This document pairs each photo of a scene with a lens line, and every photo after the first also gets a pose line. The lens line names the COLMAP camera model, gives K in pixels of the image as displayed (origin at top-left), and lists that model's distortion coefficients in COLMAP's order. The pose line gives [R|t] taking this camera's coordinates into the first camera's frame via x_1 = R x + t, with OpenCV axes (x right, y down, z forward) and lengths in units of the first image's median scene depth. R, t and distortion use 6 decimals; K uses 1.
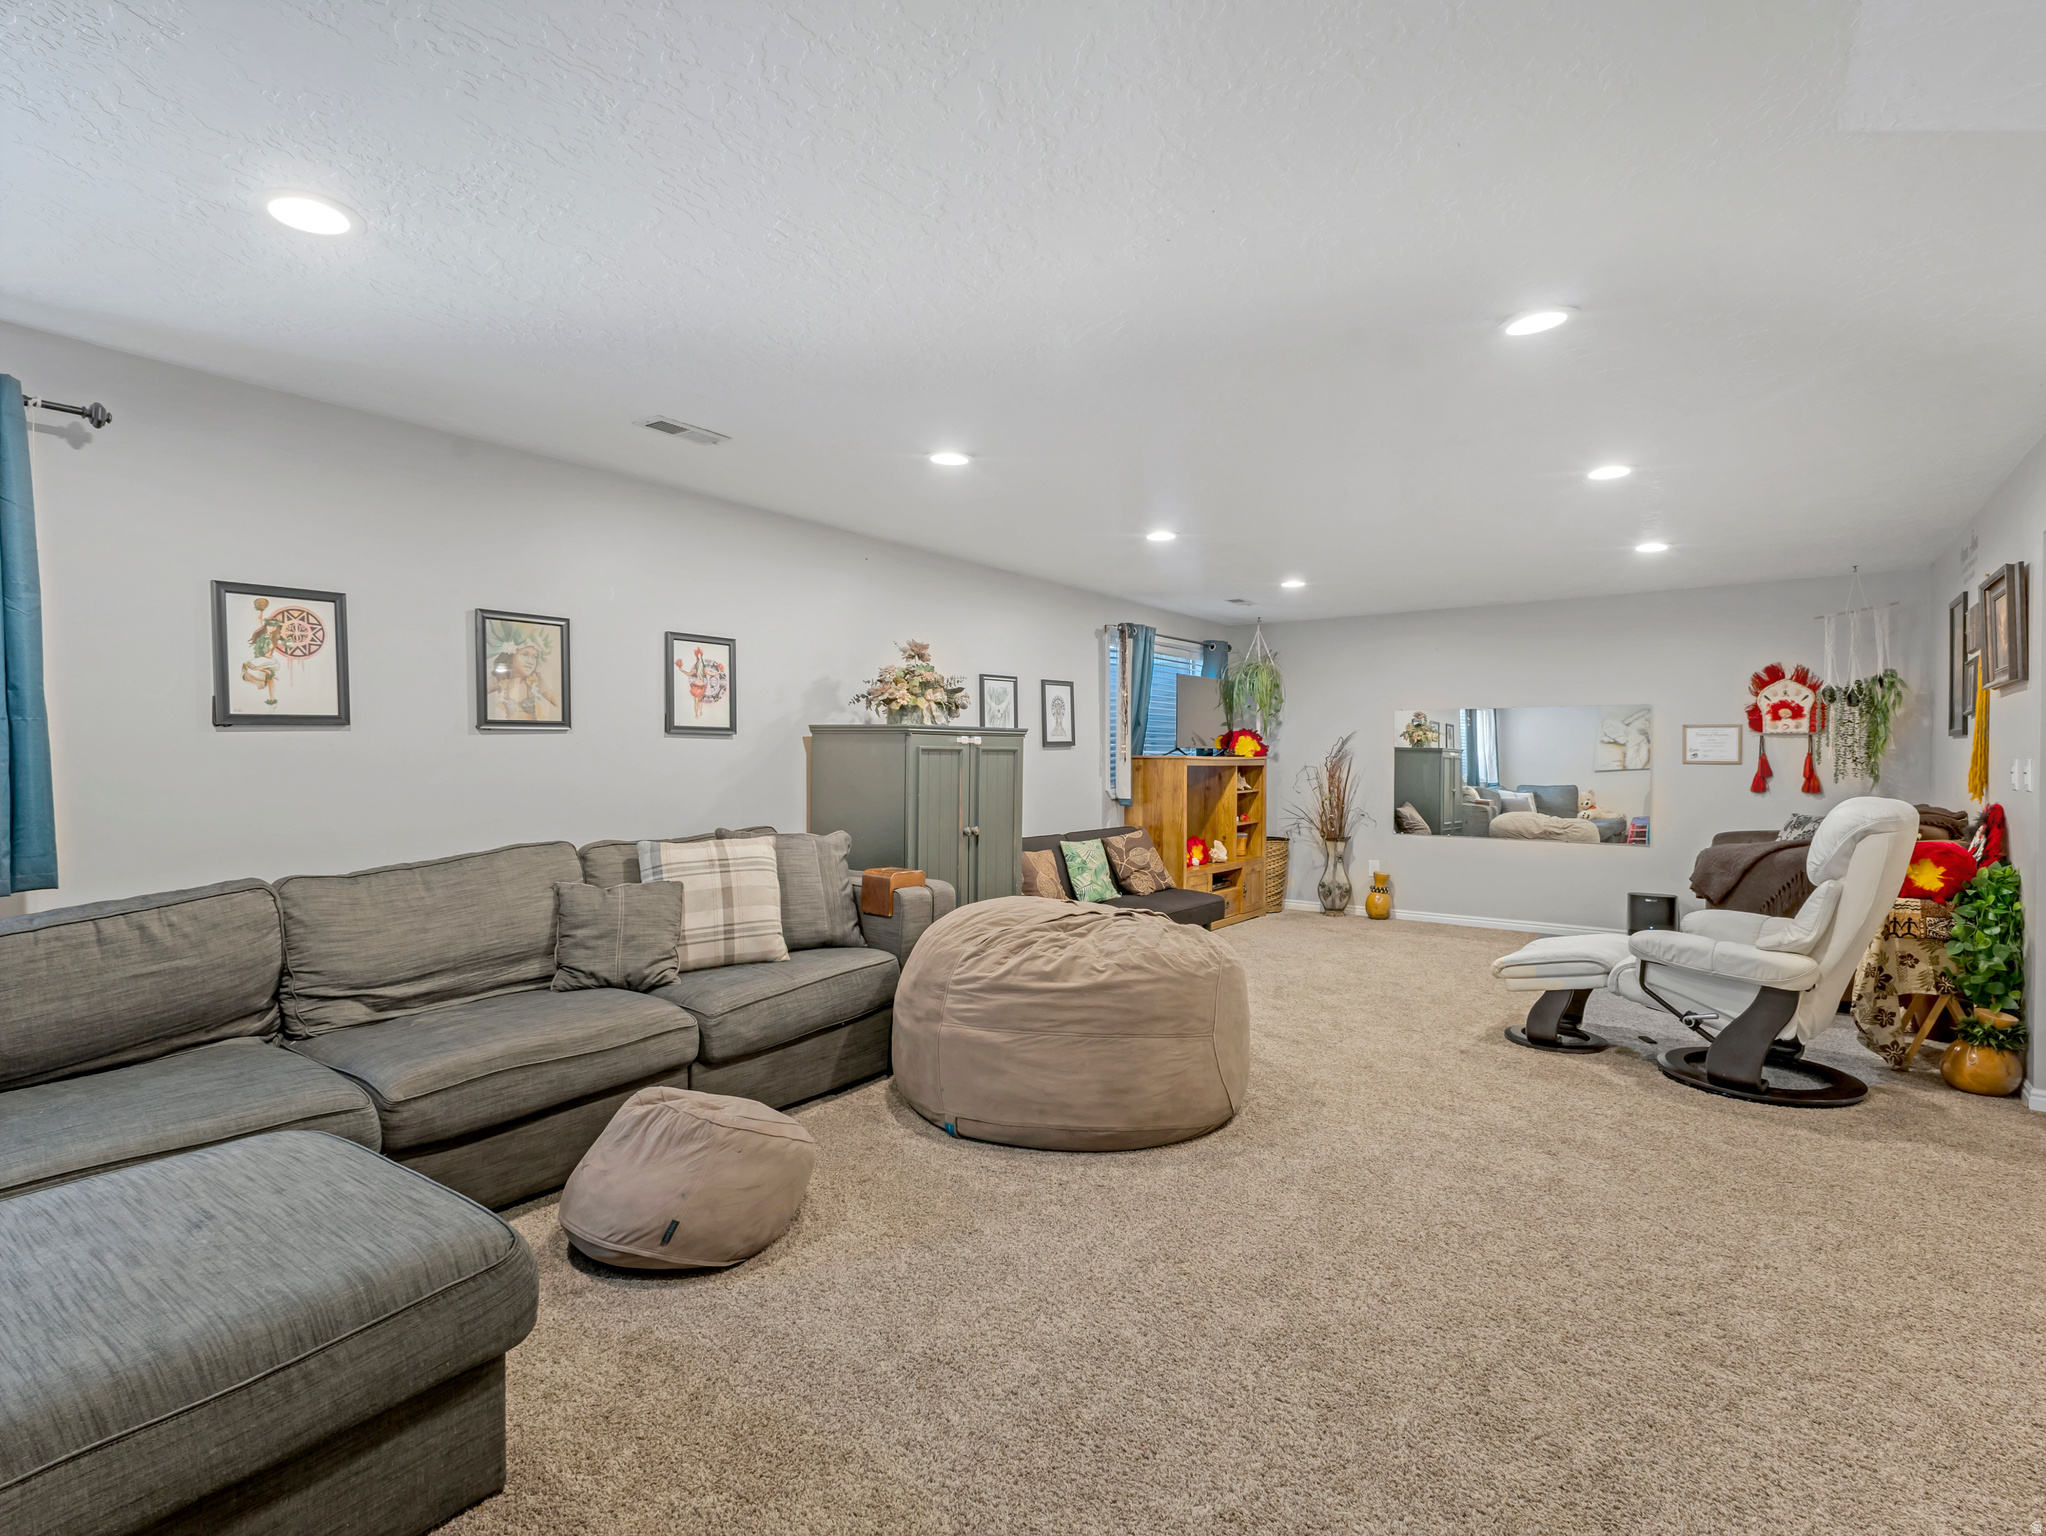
lens RADIAL K [[1008.9, 0, 1034.4], [0, 1008.9, 758.9], [0, 0, 1]] dist [0.004993, 0.000411]
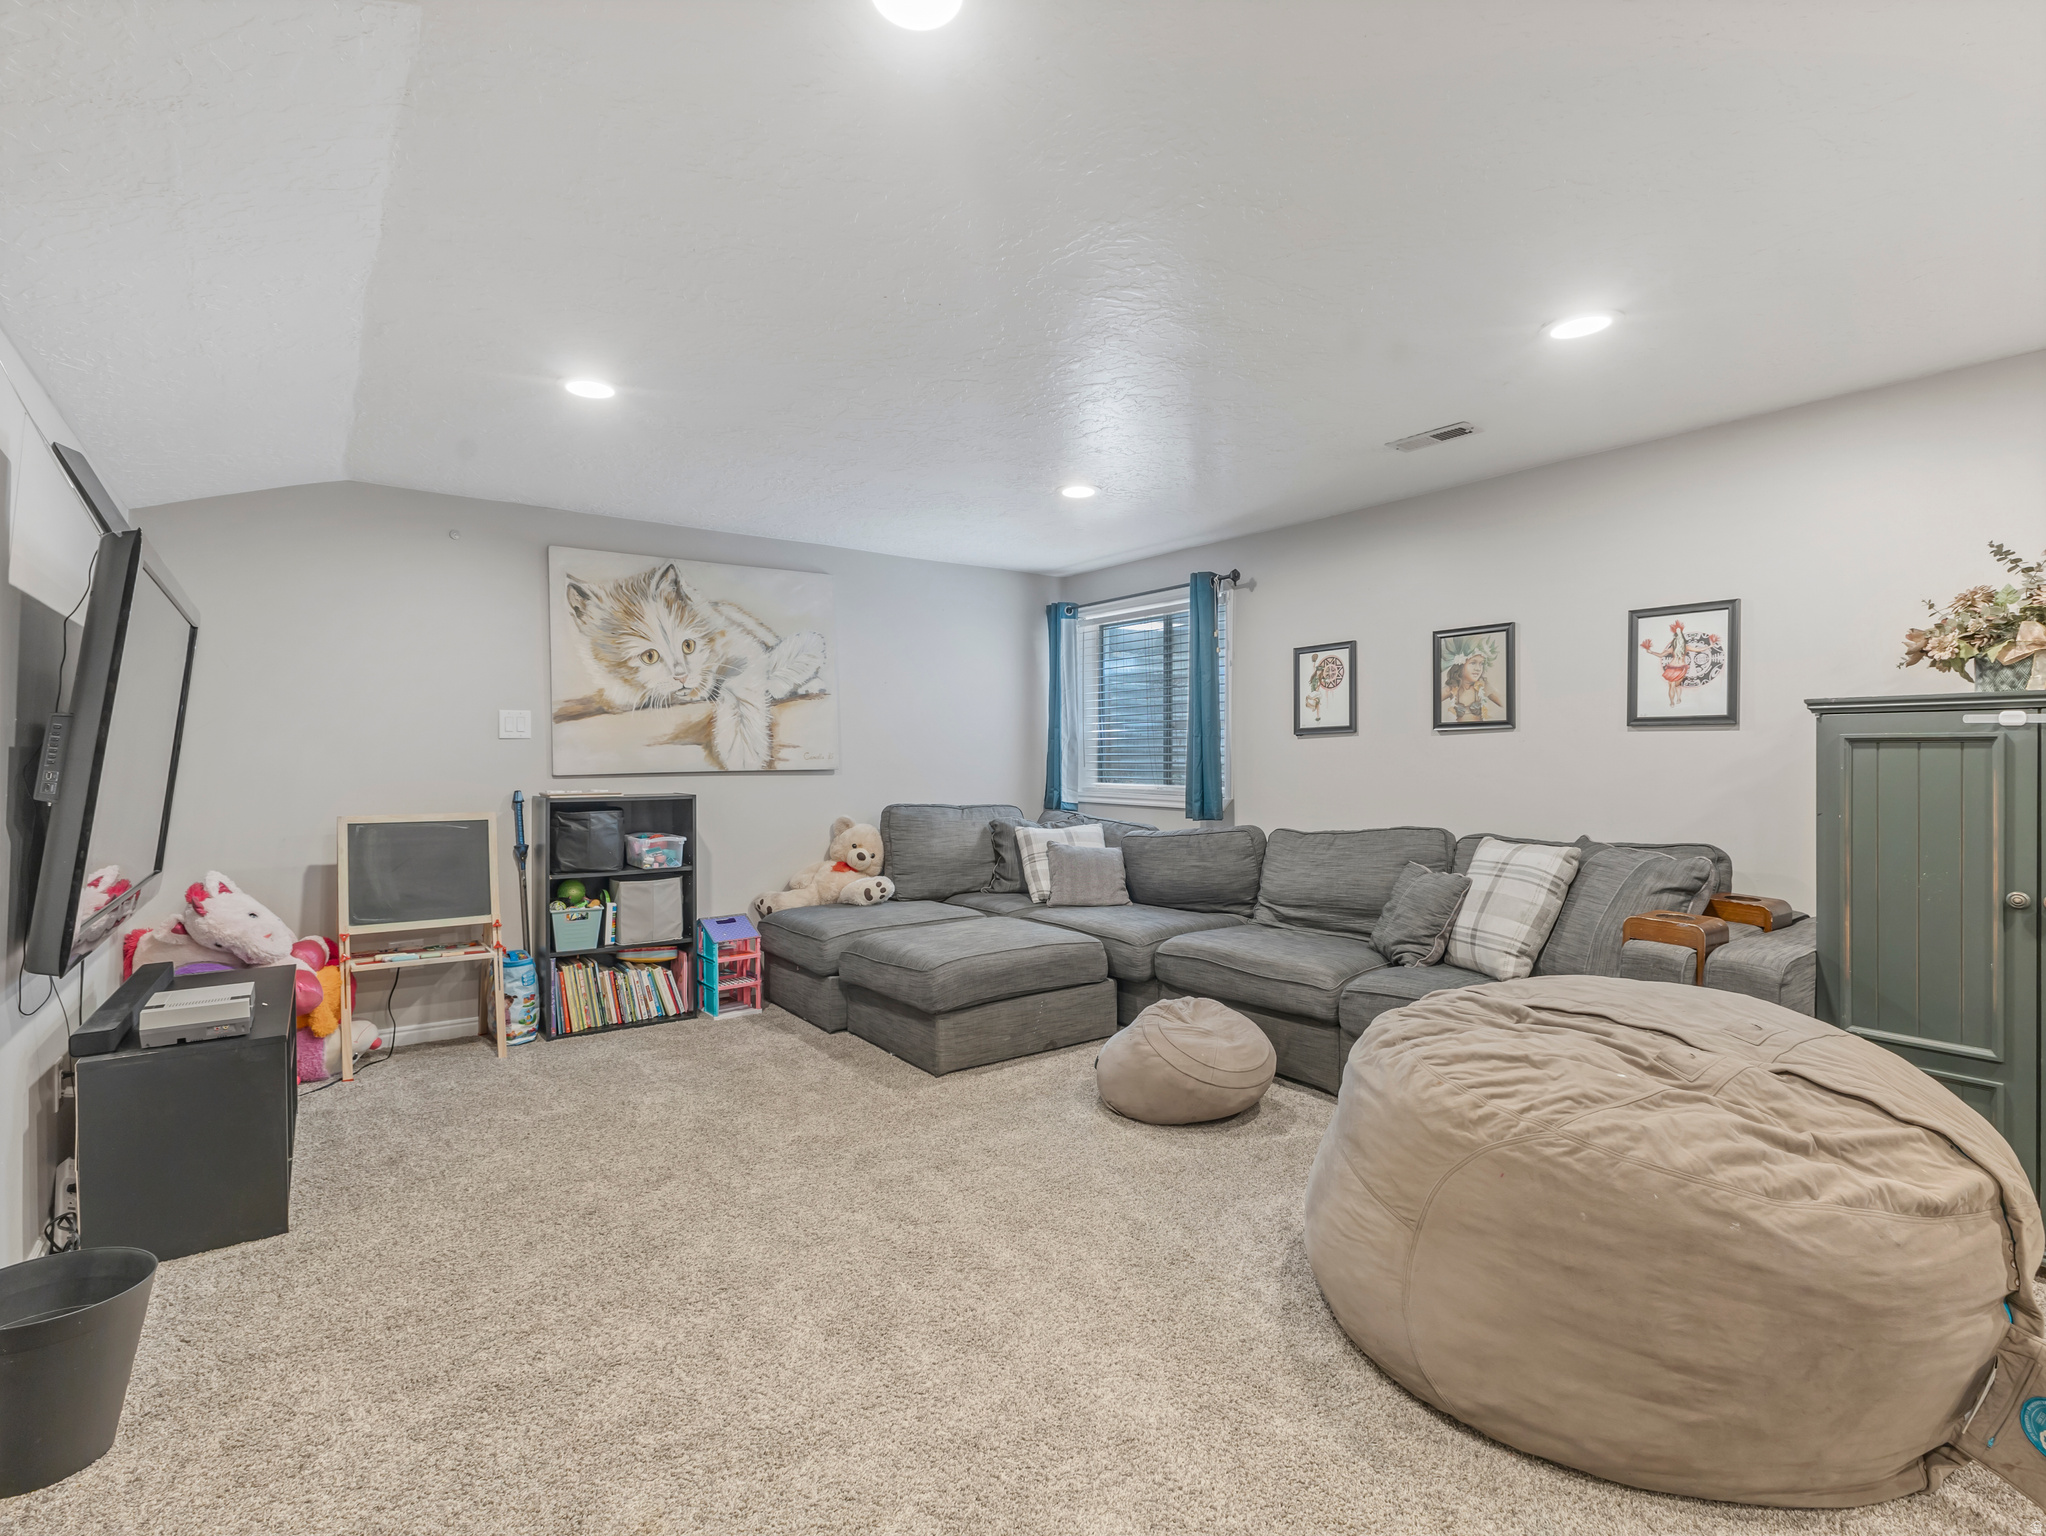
lens RADIAL K [[1008.9, 0, 1033.2], [0, 1008.9, 770.9], [0, 0, 1]] dist [0.004993, 0.000411]
pose [[-0.311607, 0.017134, -0.950057, 0.723553], [0.002003, 0.999847, 0.017375, -0.003589], [0.950209, 0.003512, -0.311594, 0.887920]]
